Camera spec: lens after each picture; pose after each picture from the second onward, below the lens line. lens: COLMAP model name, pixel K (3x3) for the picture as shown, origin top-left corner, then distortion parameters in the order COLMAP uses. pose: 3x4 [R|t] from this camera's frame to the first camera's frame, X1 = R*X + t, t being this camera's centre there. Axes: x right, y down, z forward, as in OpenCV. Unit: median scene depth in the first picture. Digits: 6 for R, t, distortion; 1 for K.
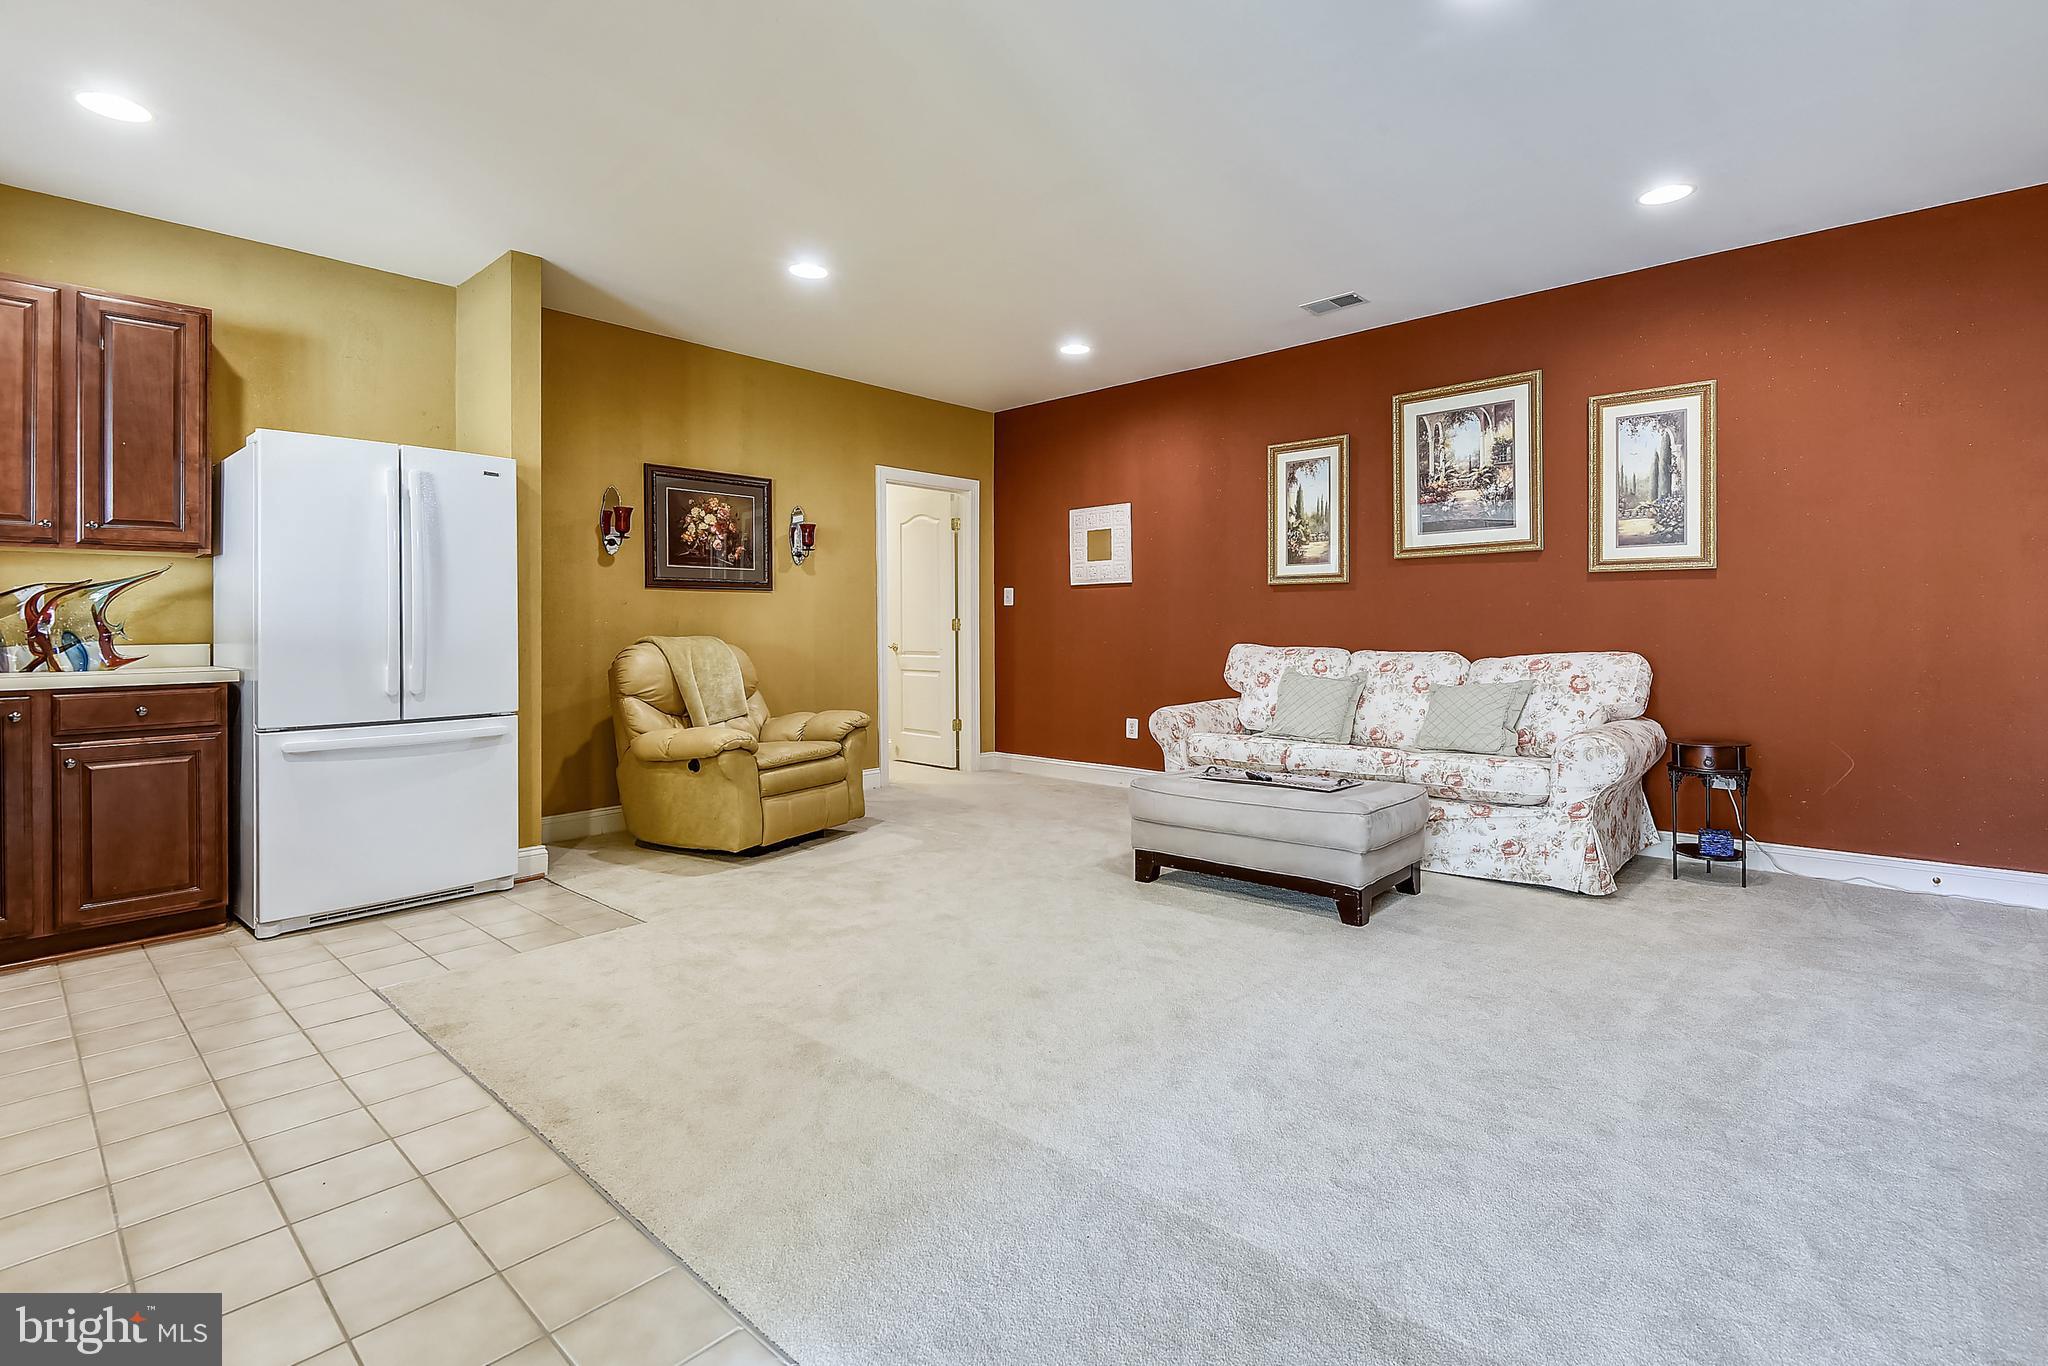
lens RADIAL K [[939.8, 0, 1046.7], [0, 939.8, 631.6], [0, 0, 1]] dist [0.013570, -0.000951]
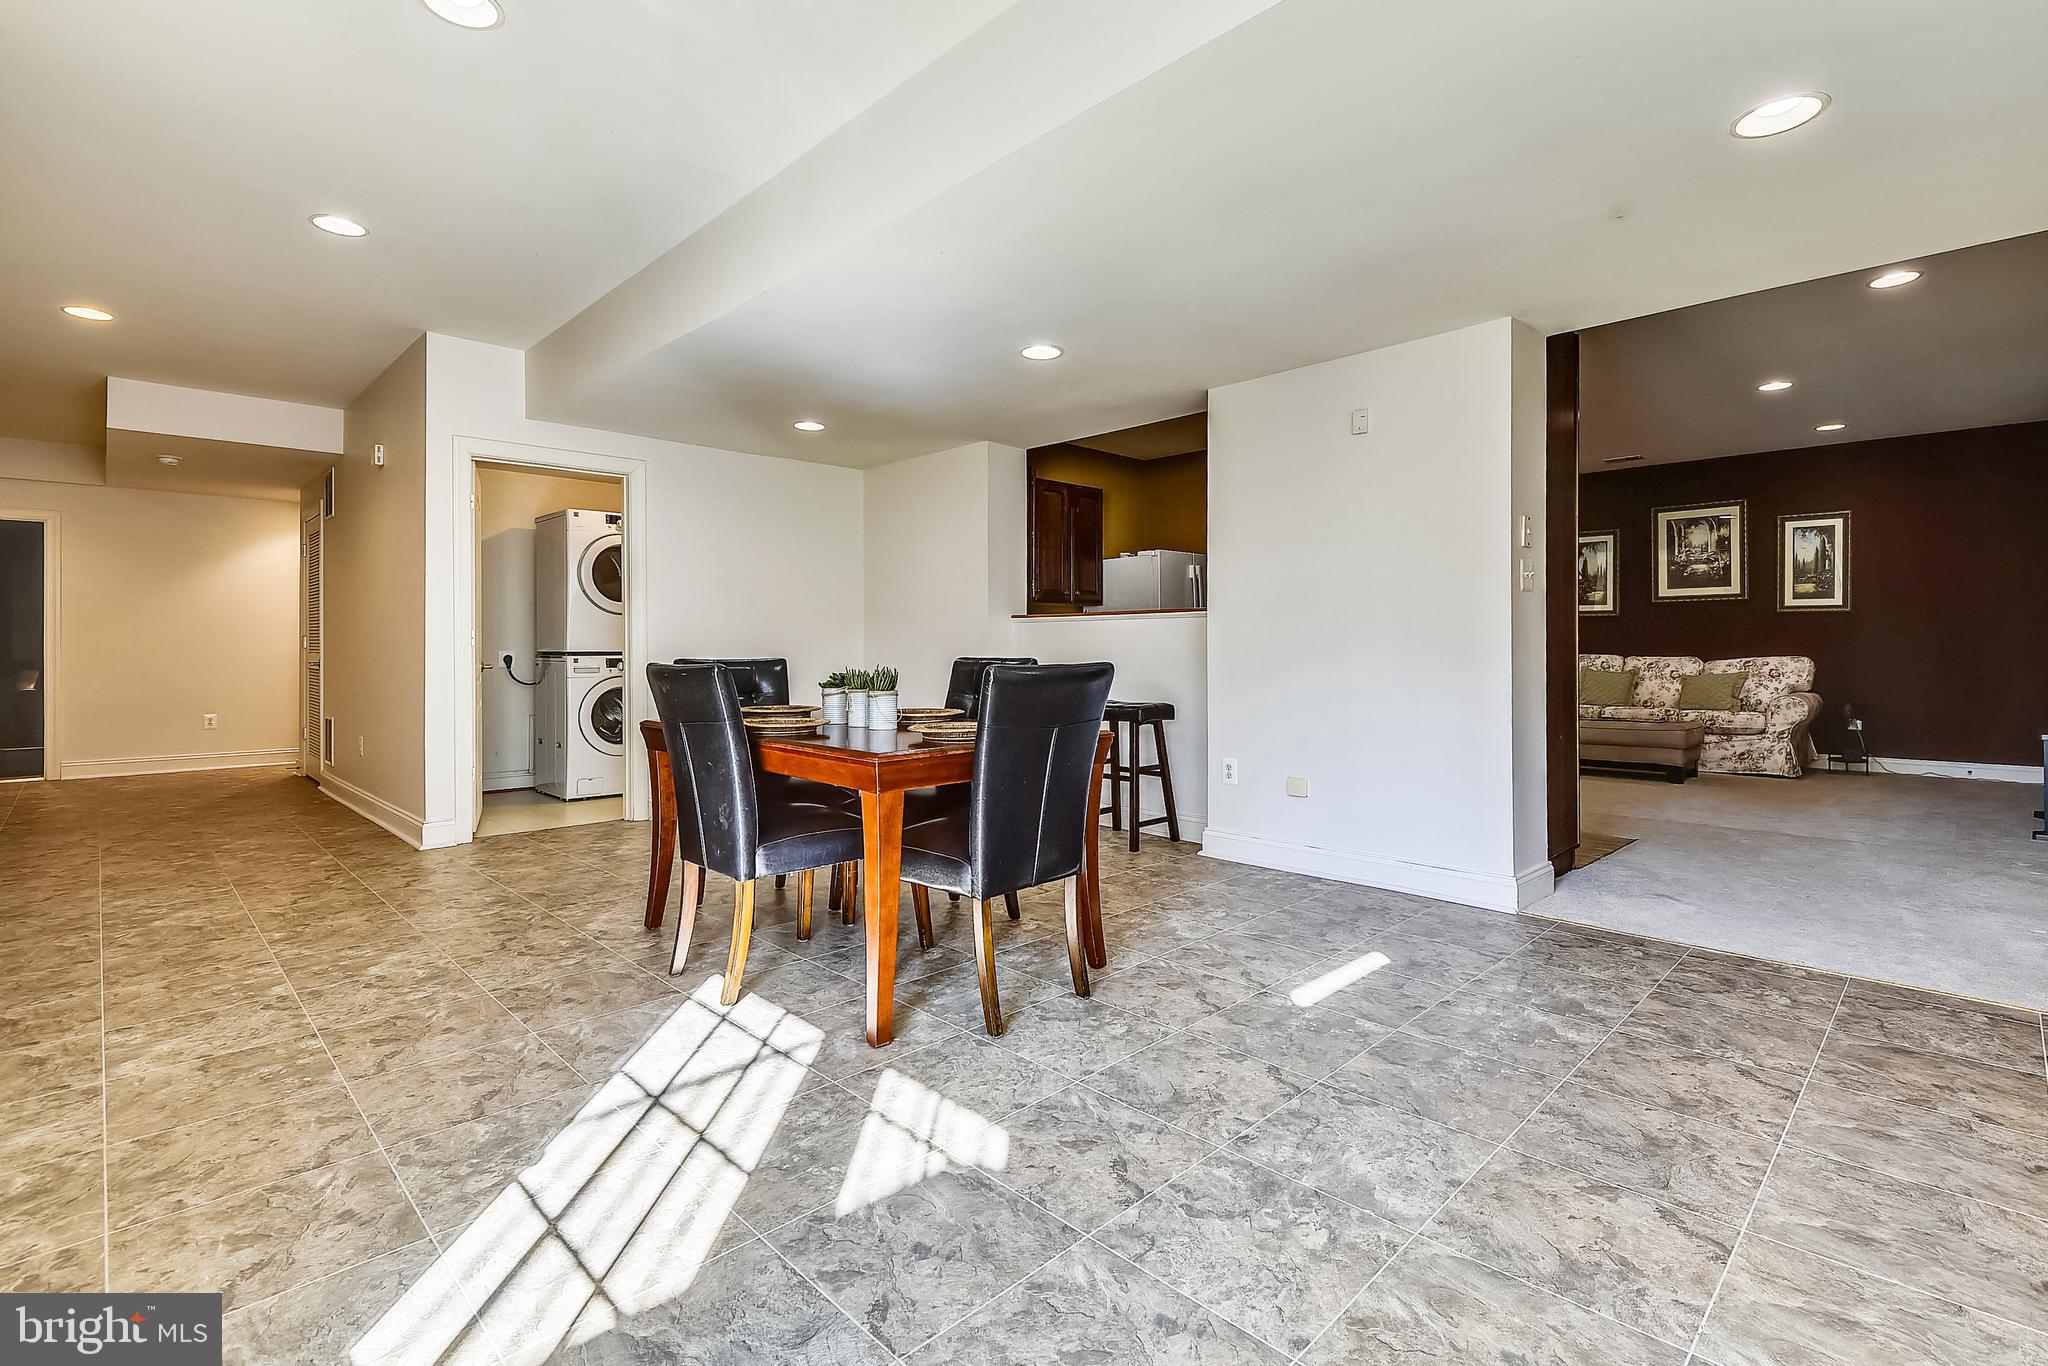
lens RADIAL K [[939.8, 0, 1072.3], [0, 939.8, 644.2], [0, 0, 1]] dist [0.013570, -0.000951]
pose [[0.999166, 0.004587, -0.040581, -0.716407], [-0.004768, 0.999979, -0.004368, 0.012513], [0.040560, 0.004557, 0.999167, -0.886805]]
